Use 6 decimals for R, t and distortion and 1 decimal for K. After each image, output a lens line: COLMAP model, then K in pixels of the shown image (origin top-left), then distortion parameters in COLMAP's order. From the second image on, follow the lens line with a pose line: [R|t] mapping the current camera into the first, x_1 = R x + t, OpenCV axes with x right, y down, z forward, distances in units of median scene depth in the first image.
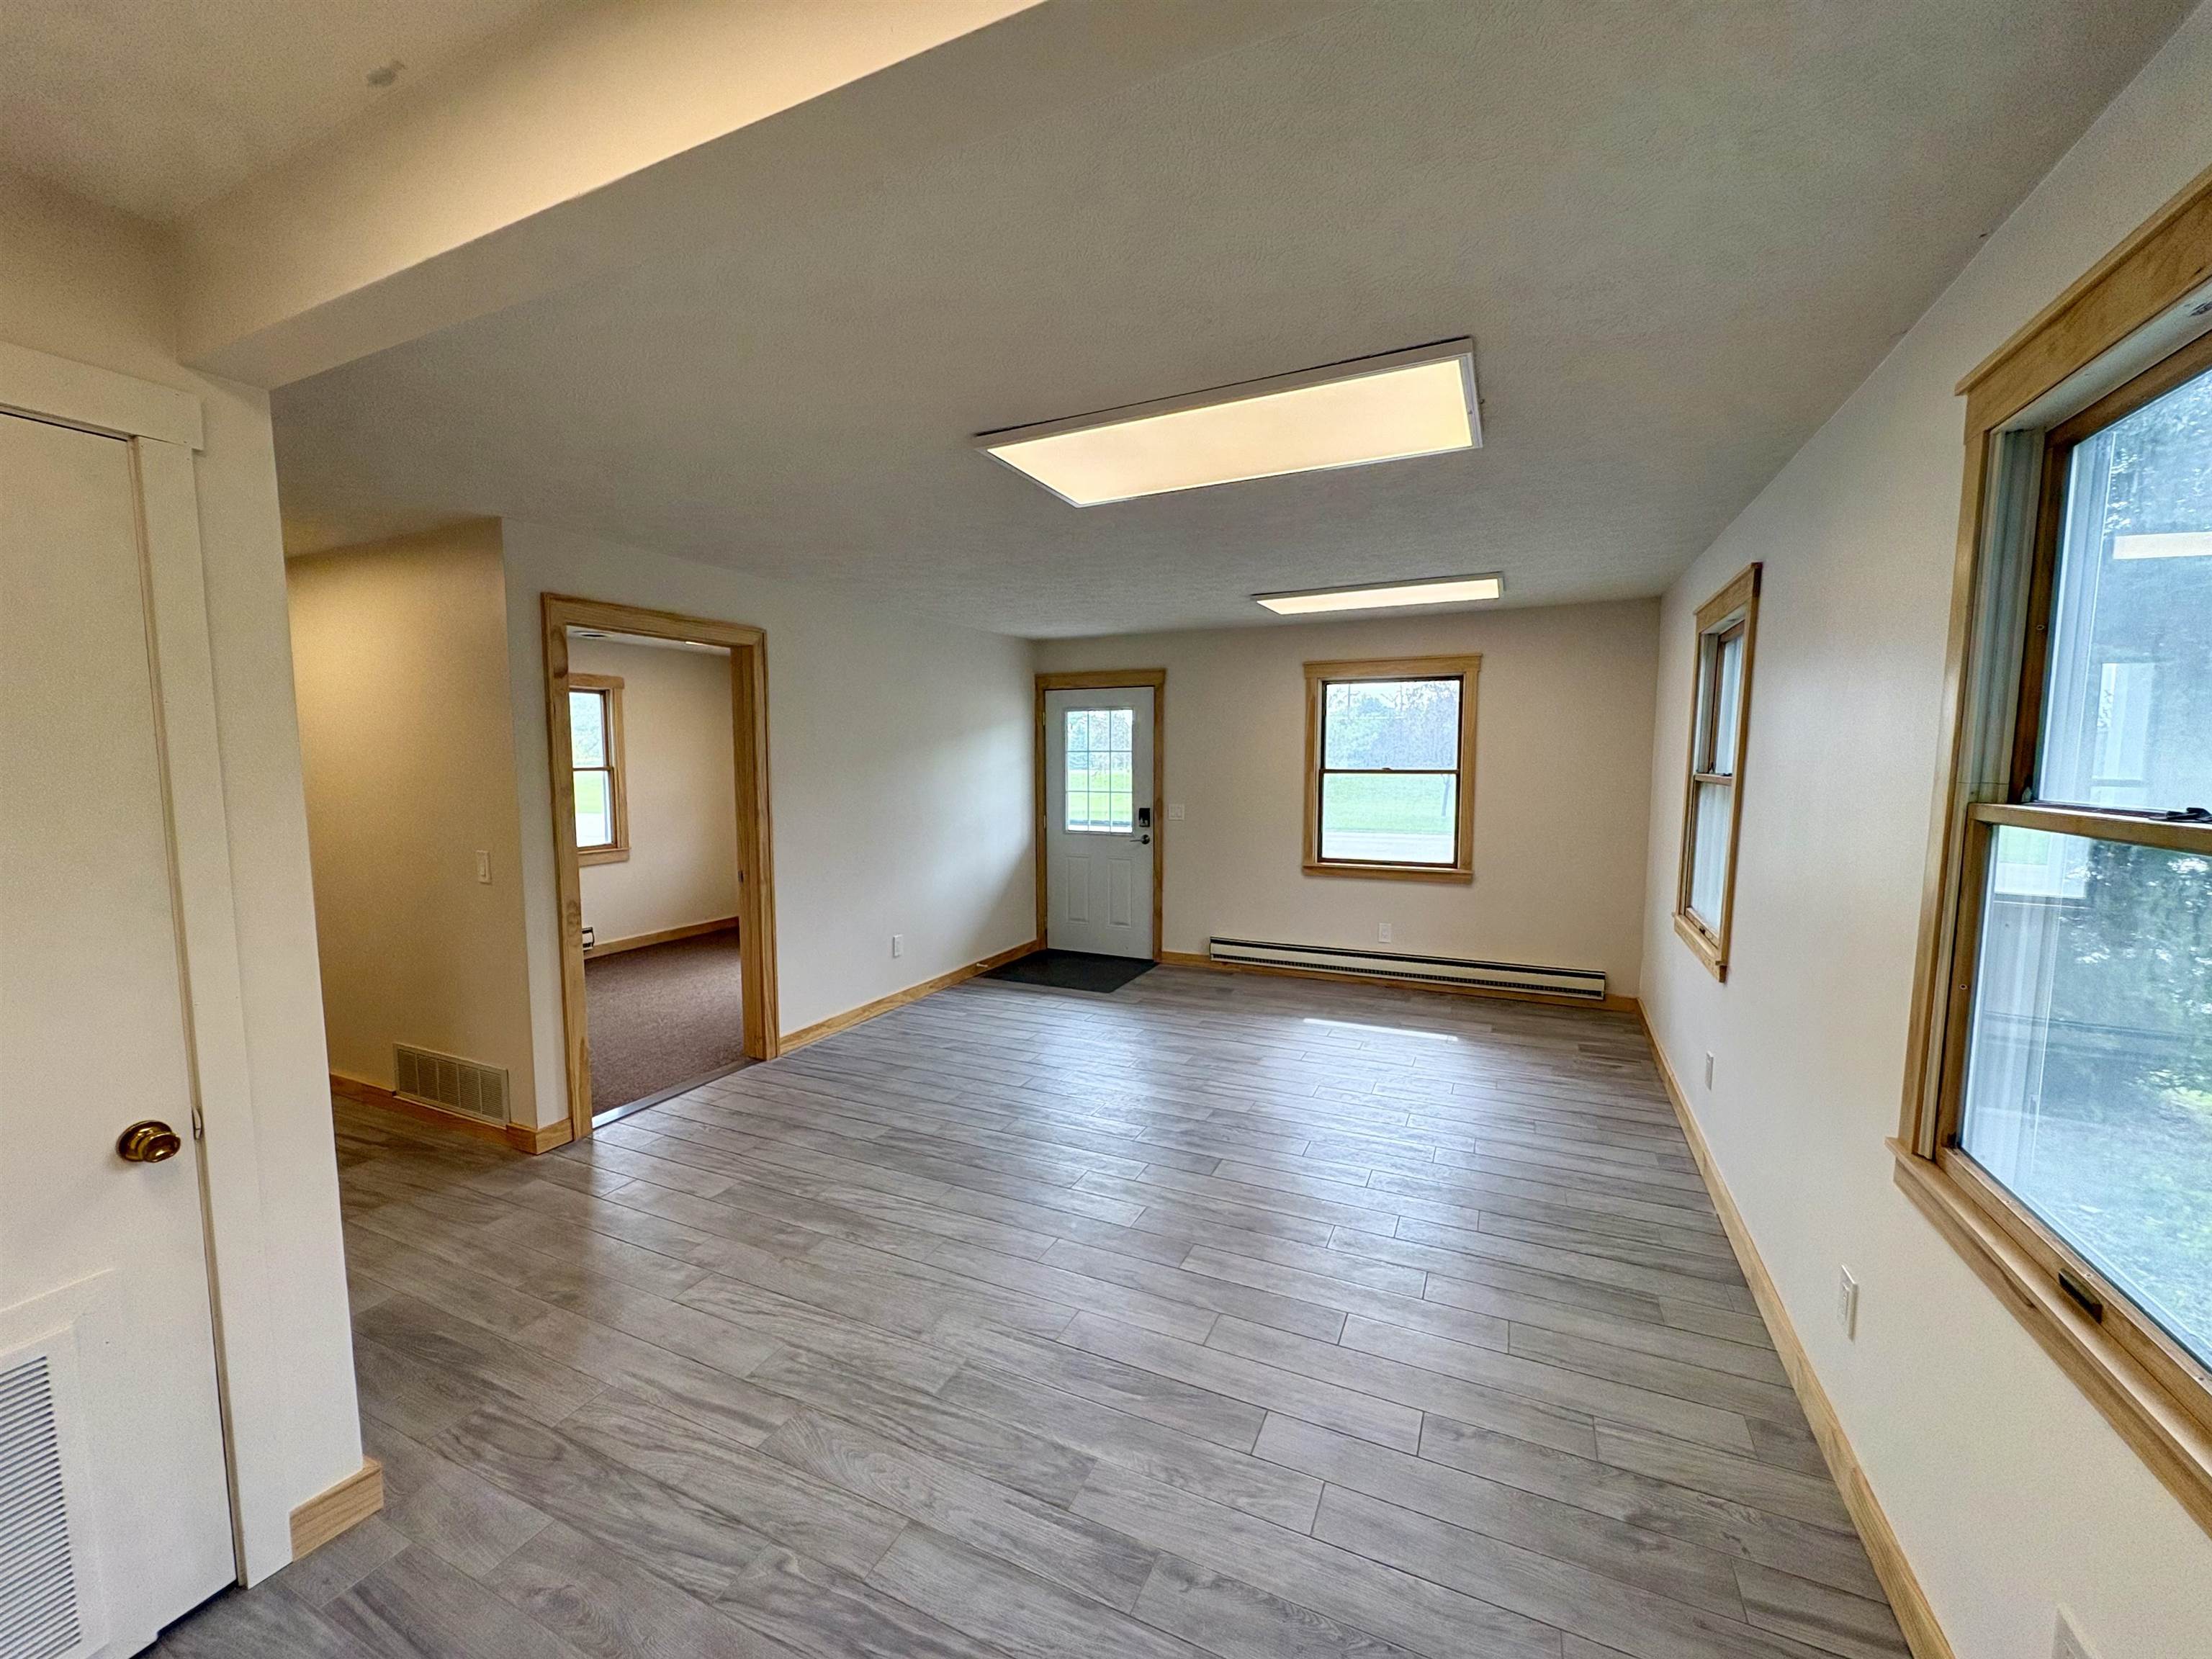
lens RADIAL K [[881.1, 0, 1103.7], [0, 881.1, 836.6], [0, 0, 1]] dist [-0.001471, 0.000300]
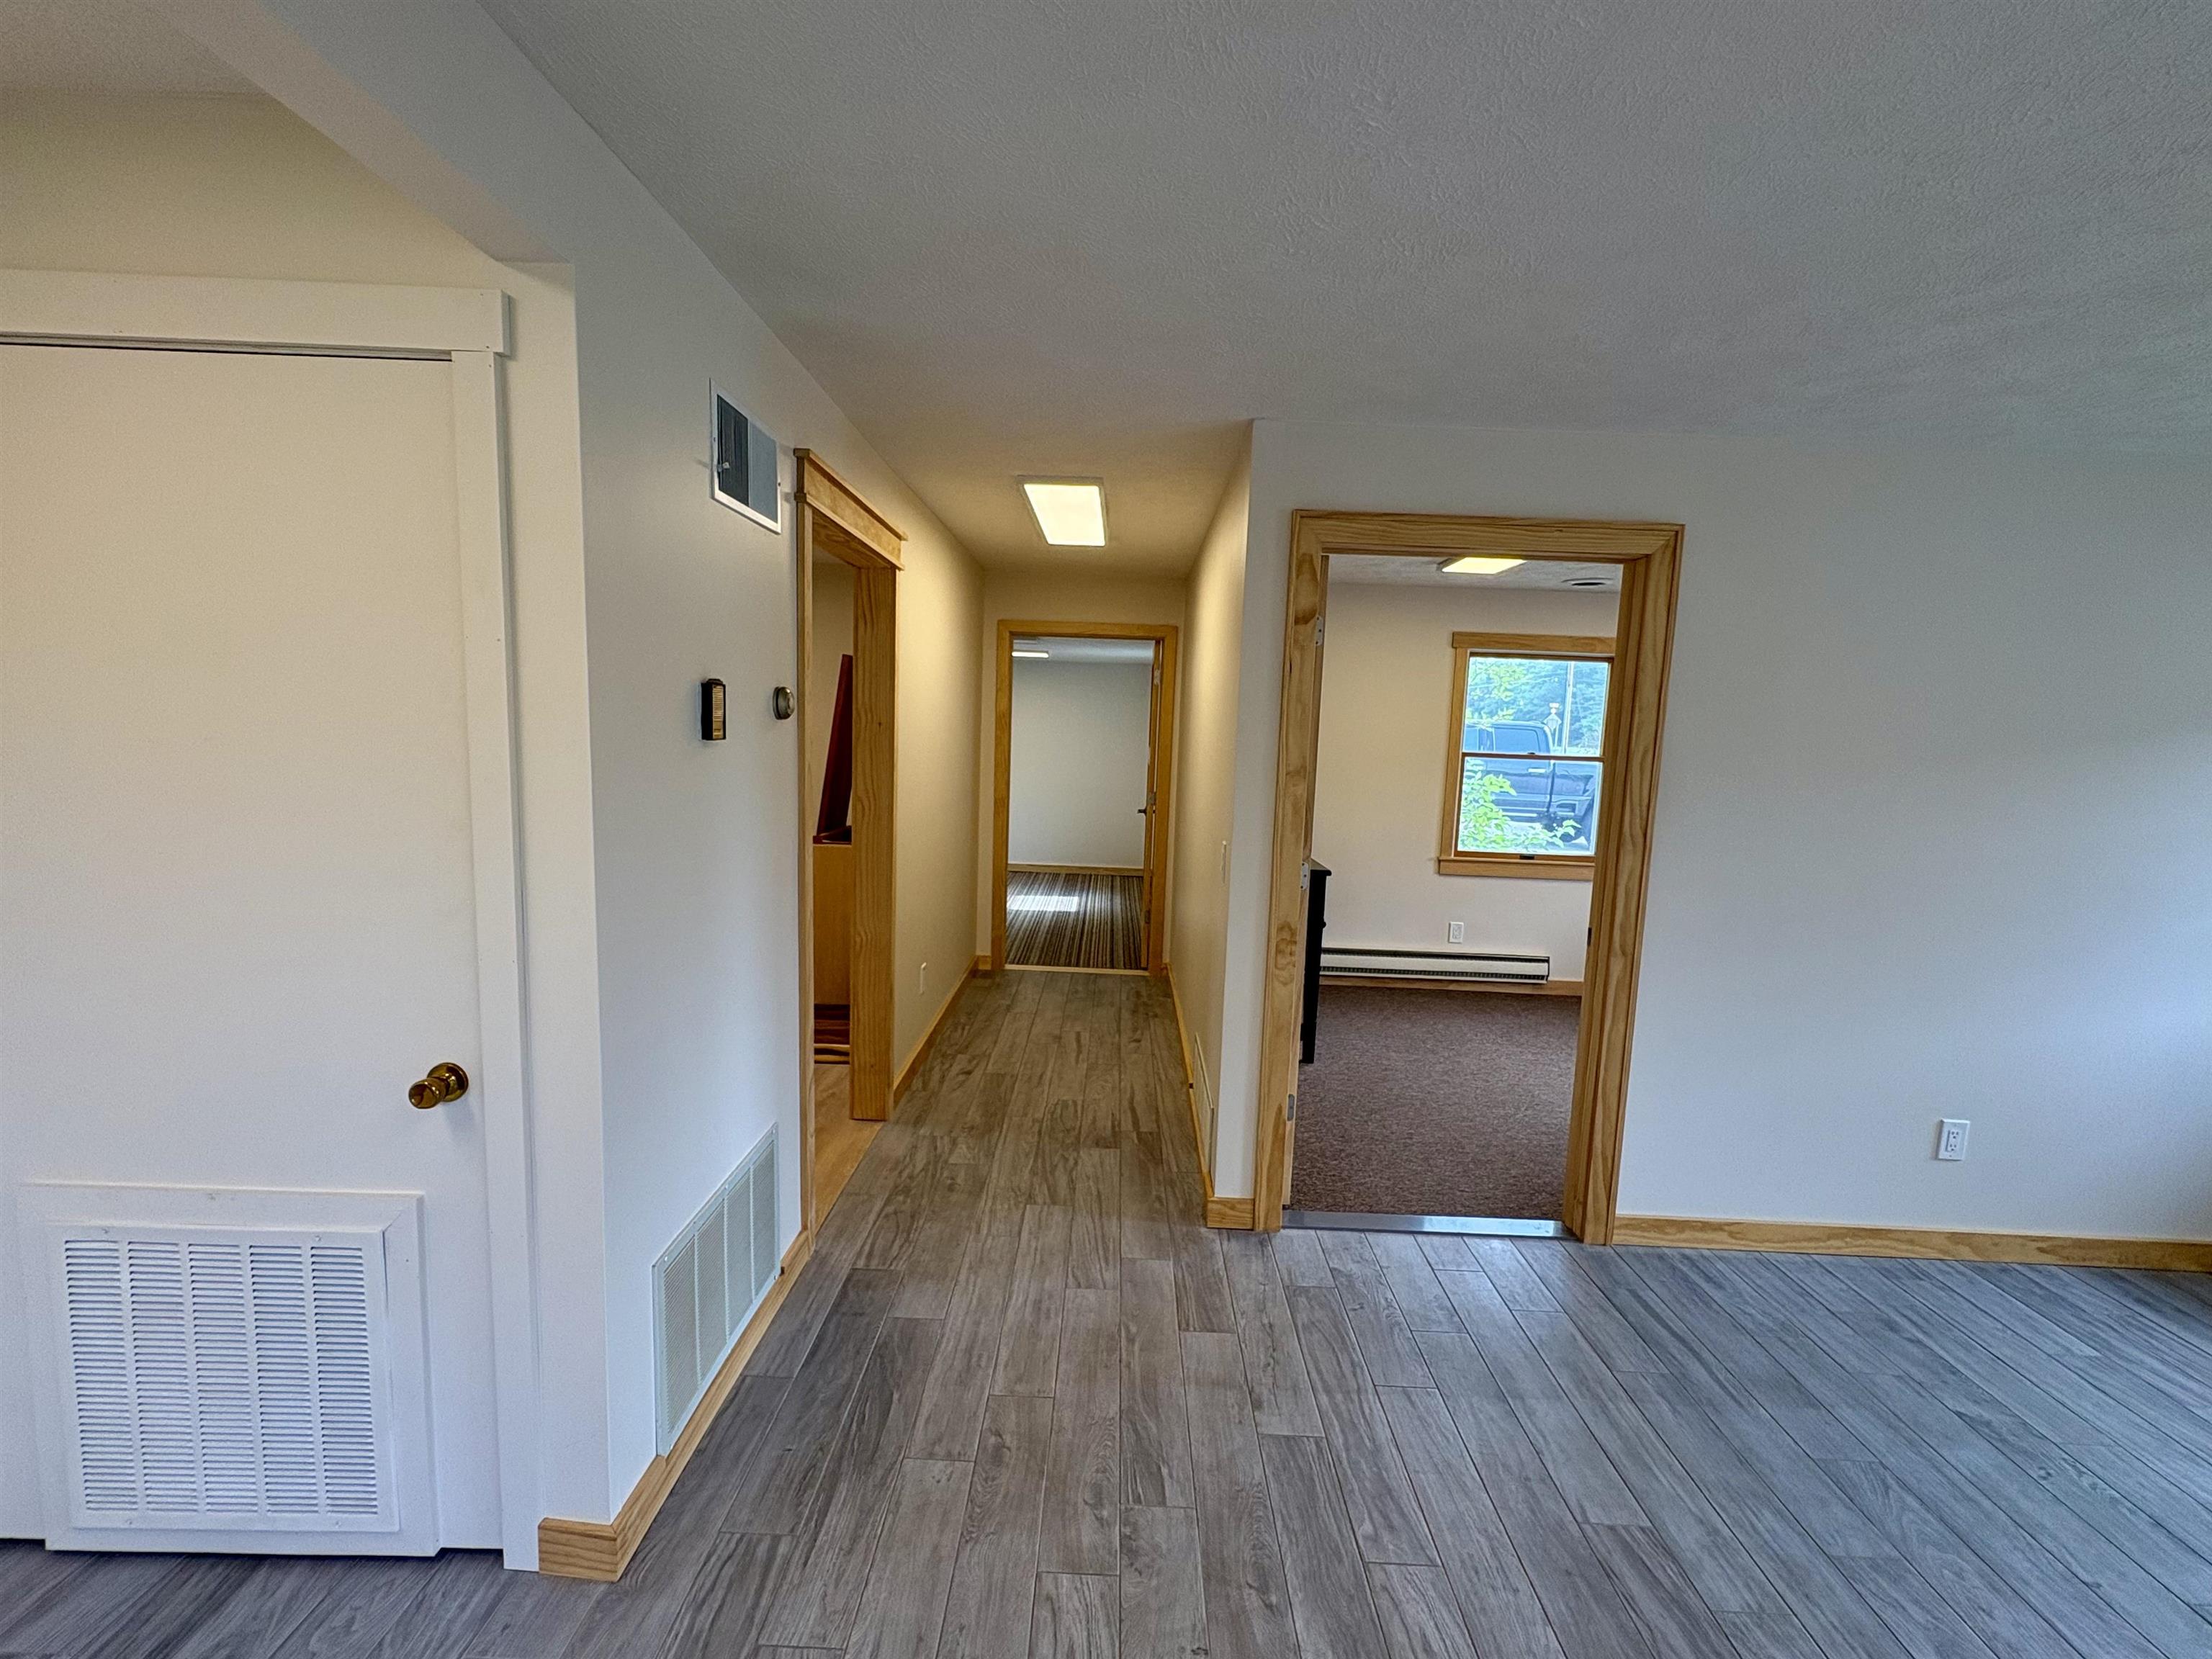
lens RADIAL K [[982.1, 0, 1106.0], [0, 982.1, 829.5], [0, 0, 1]] dist [0.000017, 0.000971]
pose [[0.409988, 0.115852, -0.904703, 0.067527], [-0.123866, 0.989783, 0.070614, -0.038082], [0.903641, 0.083111, 0.420150, 0.426732]]
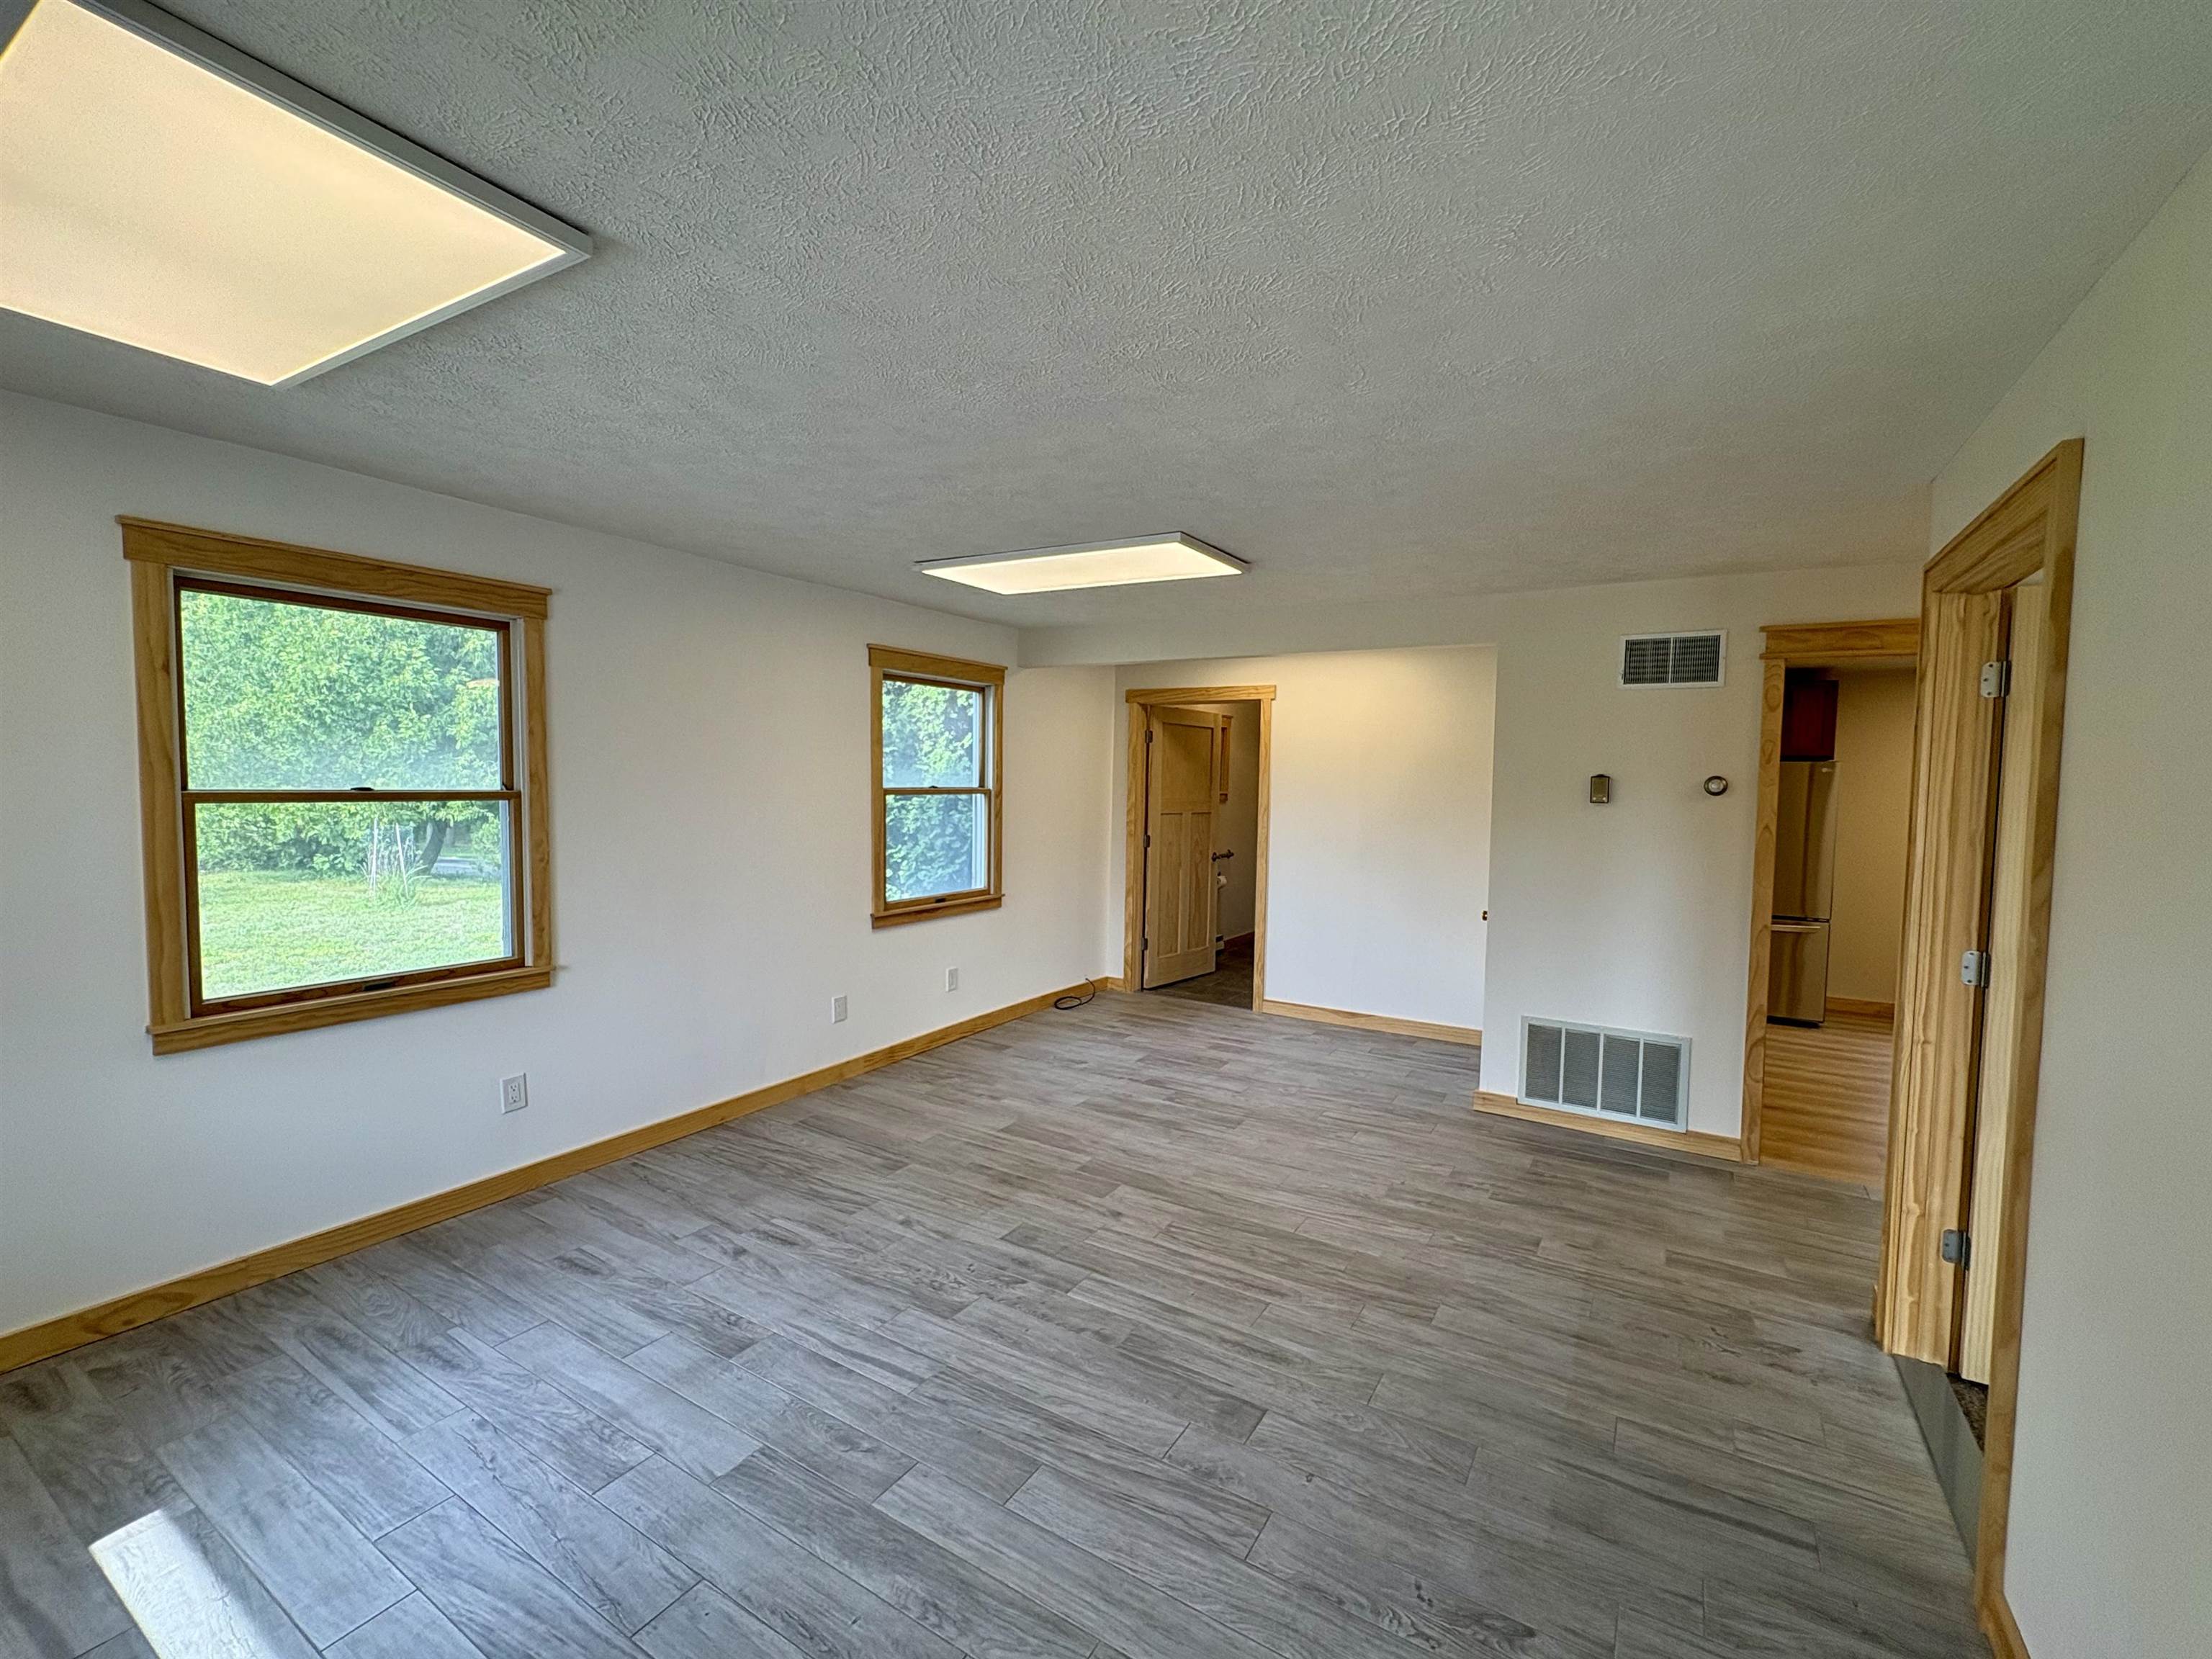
lens RADIAL K [[945.5, 0, 1106.0], [0, 945.5, 829.5], [0, 0, 1]] dist [-0.002773, 0.000633]
pose [[-0.993470, -0.023268, 0.111700, -0.053651], [-0.006594, 0.989058, 0.147381, -0.141085], [-0.113907, 0.145682, -0.982752, 1.513337]]
